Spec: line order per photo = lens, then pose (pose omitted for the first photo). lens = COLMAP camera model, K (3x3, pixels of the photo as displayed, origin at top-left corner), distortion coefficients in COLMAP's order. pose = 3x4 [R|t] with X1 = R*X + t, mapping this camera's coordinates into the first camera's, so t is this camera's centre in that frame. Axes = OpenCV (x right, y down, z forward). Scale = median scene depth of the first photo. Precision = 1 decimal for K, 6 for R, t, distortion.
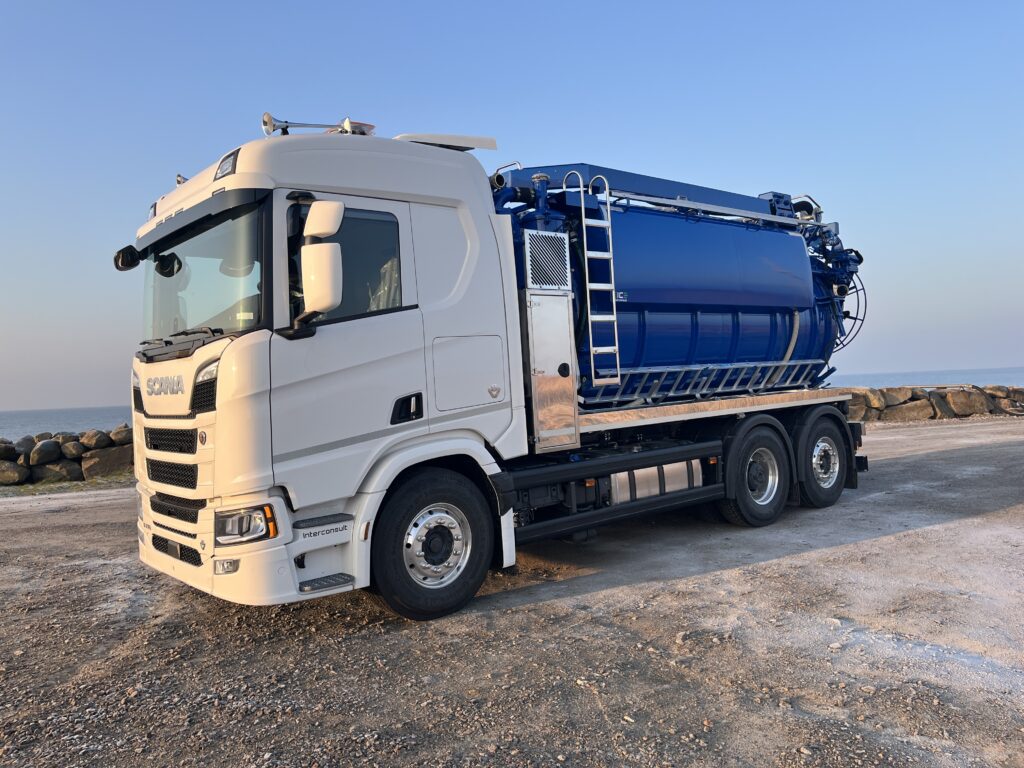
lens RADIAL K [[780.5, 0, 505.5], [0, 780.5, 381.9], [0, 0, 1]] dist [0.094995, -0.130771]
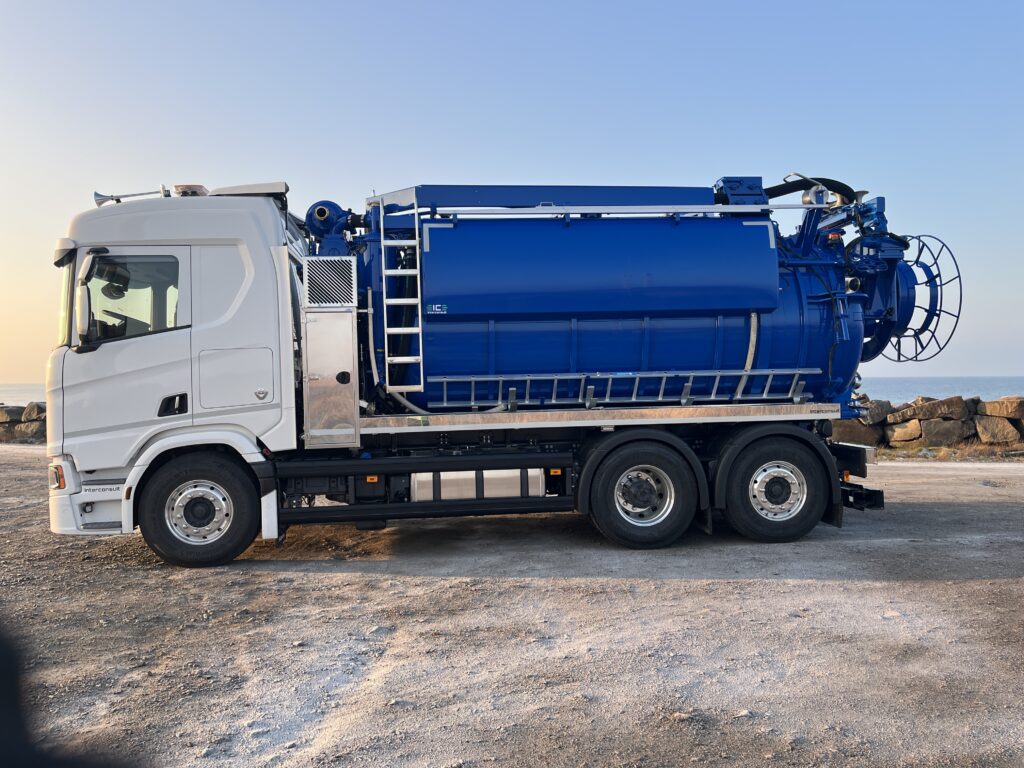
lens RADIAL K [[780.5, 0, 505.5], [0, 780.5, 381.9], [0, 0, 1]] dist [0.094995, -0.130771]
pose [[0.822654, 0.040266, -0.567115, 0.937149], [-0.023852, 0.999055, 0.036334, -0.057289], [0.568042, -0.016363, 0.822837, 0.197974]]
